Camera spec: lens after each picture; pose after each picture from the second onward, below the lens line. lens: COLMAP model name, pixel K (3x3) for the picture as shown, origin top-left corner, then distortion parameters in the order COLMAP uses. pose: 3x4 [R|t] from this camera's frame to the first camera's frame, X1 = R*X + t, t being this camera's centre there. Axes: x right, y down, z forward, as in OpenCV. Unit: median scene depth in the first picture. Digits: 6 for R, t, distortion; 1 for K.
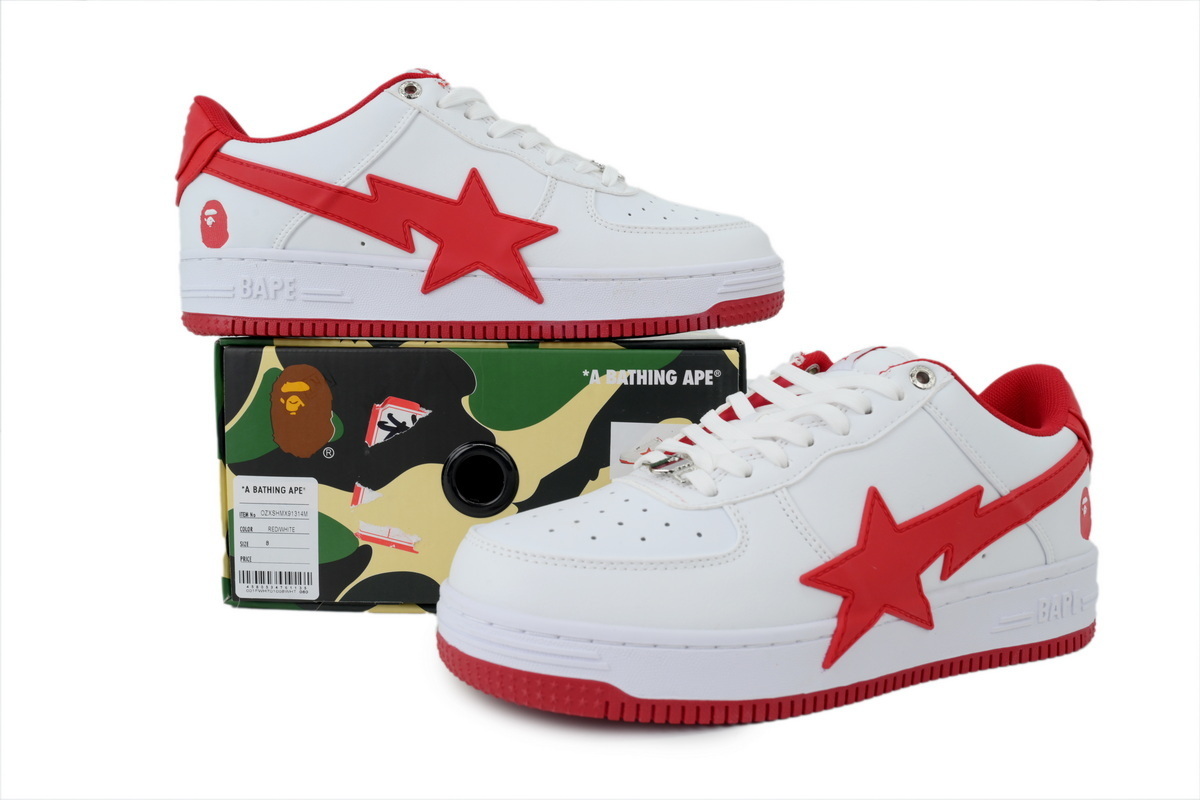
lens RADIAL K [[1056.4, 0, 587.0], [0, 1056.4, 406.0], [0, 0, 1]] dist [0.017685, -0.014510]
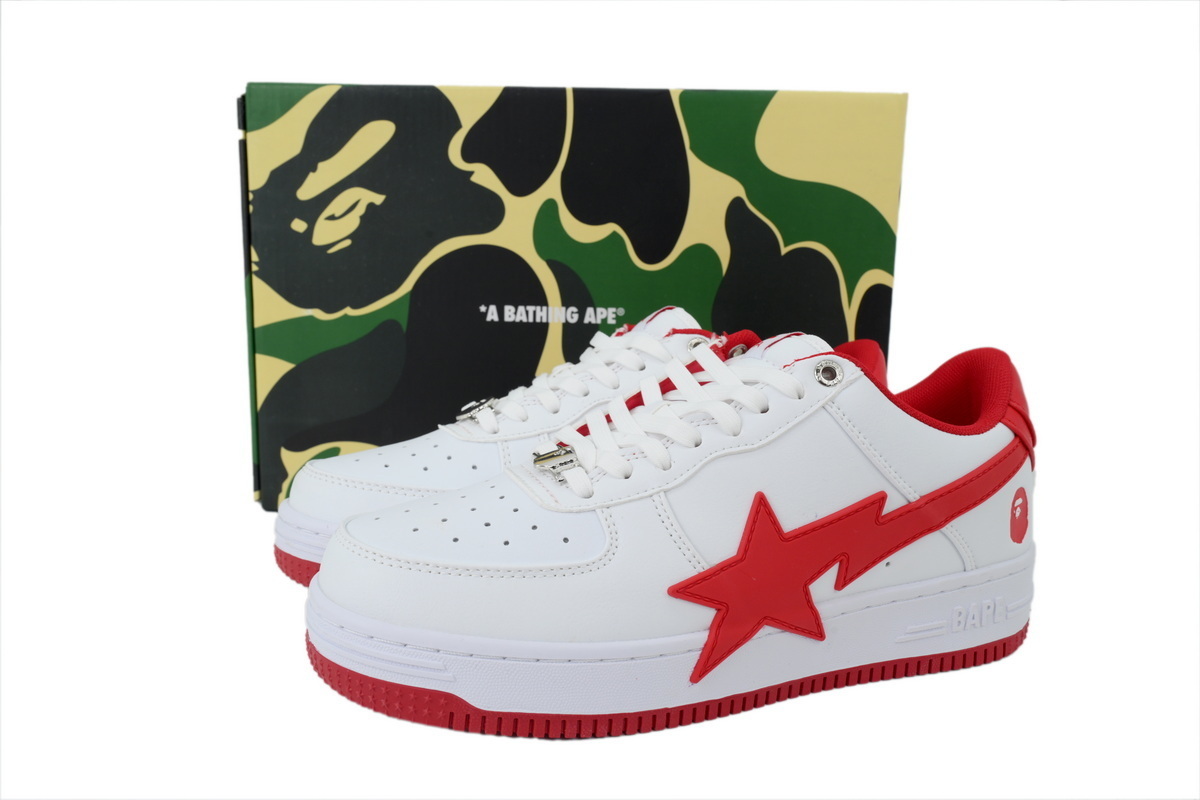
lens RADIAL K [[1056.4, 0, 612.8], [0, 1056.4, 394.0], [0, 0, 1]] dist [0.017685, -0.014510]
pose [[0.995360, 0.026722, -0.092438, 0.221427], [-0.017467, 0.994882, 0.099520, -0.100571], [0.094625, -0.097444, 0.990733, 0.064460]]
